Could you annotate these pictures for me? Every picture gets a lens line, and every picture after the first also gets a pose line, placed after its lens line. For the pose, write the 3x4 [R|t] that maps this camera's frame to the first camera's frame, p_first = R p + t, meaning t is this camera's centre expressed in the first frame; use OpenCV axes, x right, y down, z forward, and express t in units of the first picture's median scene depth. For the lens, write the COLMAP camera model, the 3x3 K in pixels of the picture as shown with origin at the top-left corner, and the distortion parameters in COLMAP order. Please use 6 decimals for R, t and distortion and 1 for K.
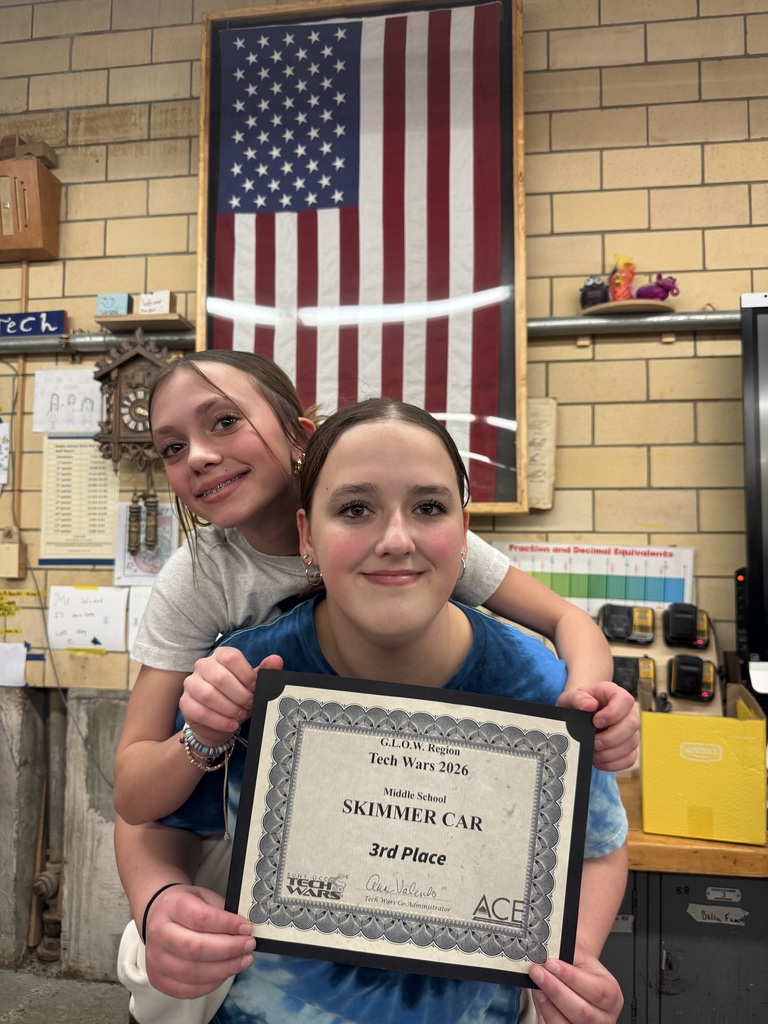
lens RADIAL K [[727.7, 0, 387.0], [0, 727.7, 519.0], [0, 0, 1]] dist [-0.006248, -0.005738]
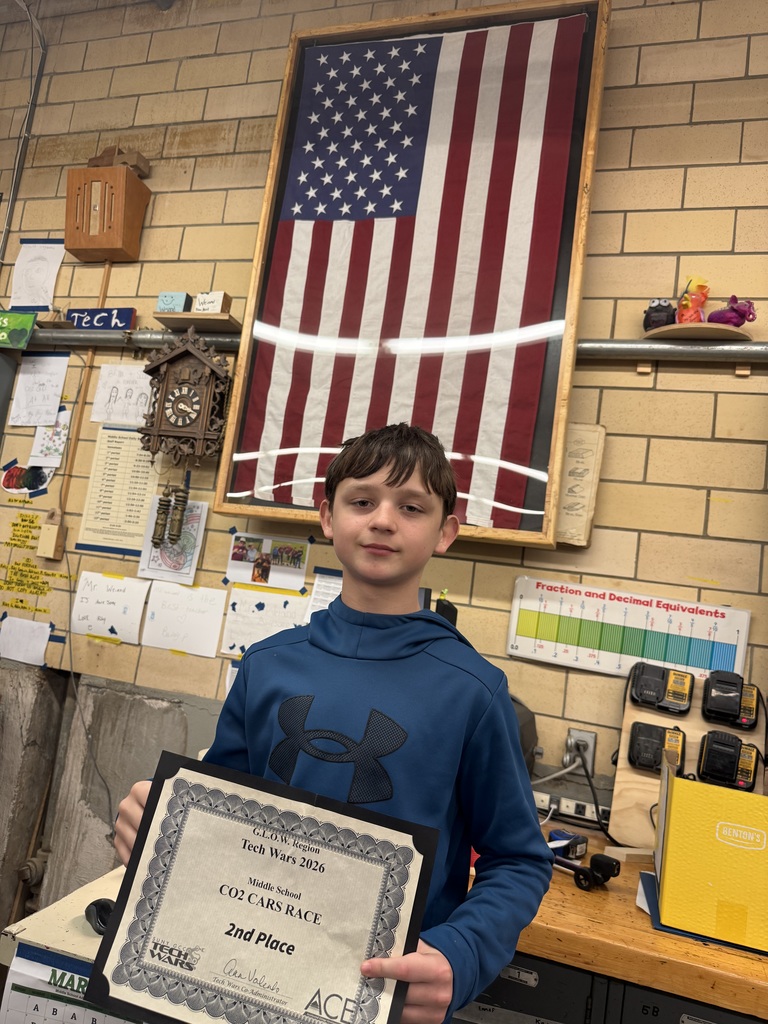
lens RADIAL K [[727.7, 0, 387.5], [0, 727.7, 518.2], [0, 0, 1]] dist [-0.006248, -0.005738]
pose [[0.977918, 0.106931, -0.179561, 0.138741], [-0.121097, 0.990180, -0.069847, 0.041633], [0.170329, 0.090049, 0.981264, 0.075067]]
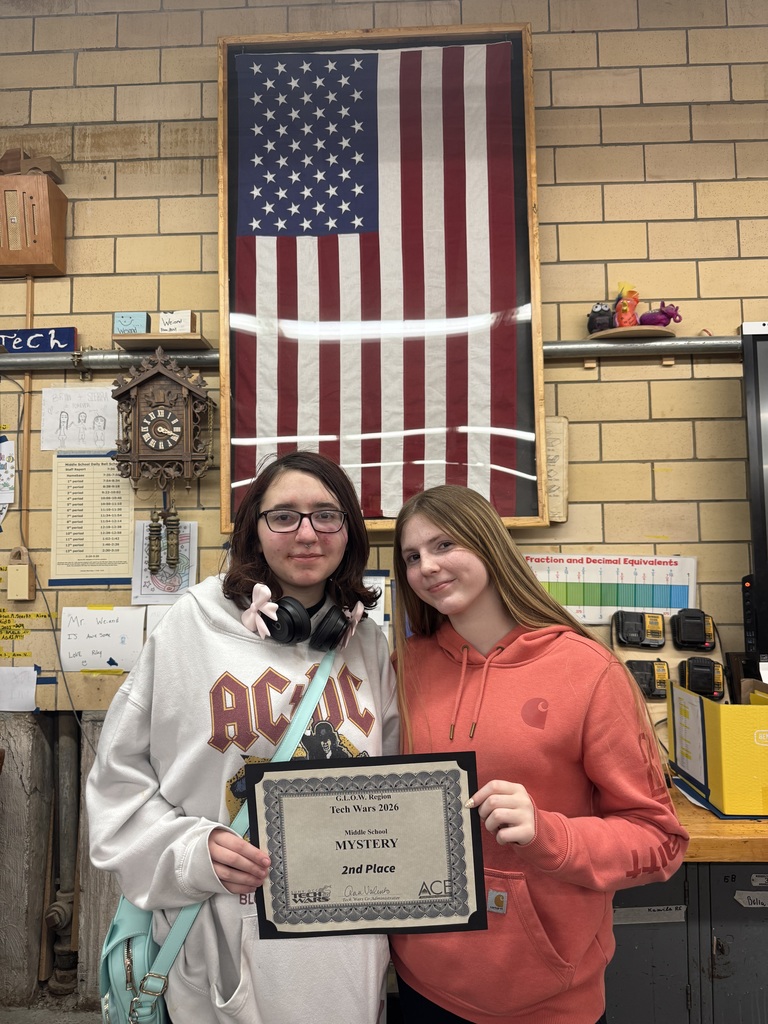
lens RADIAL K [[727.7, 0, 384.5], [0, 727.7, 512.3], [0, 0, 1]] dist [-0.006248, -0.005738]
pose [[0.995234, -0.012961, 0.096650, -0.132574], [0.014574, 0.999766, -0.016009, -0.014662], [-0.096420, 0.017341, 0.995190, -0.020945]]
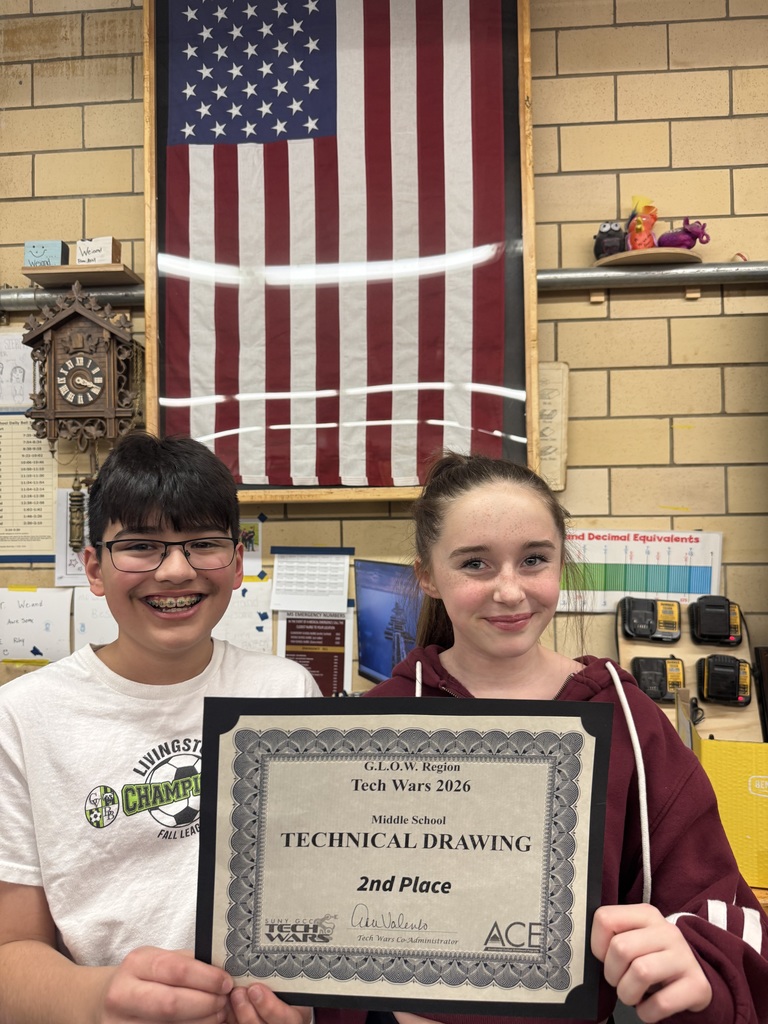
lens RADIAL K [[727.7, 0, 389.9], [0, 727.7, 517.1], [0, 0, 1]] dist [-0.006248, -0.005738]
pose [[0.998244, -0.016752, 0.056825, -0.031731], [0.014766, 0.999272, 0.035189, -0.015229], [-0.057373, -0.034289, 0.997764, 0.134467]]
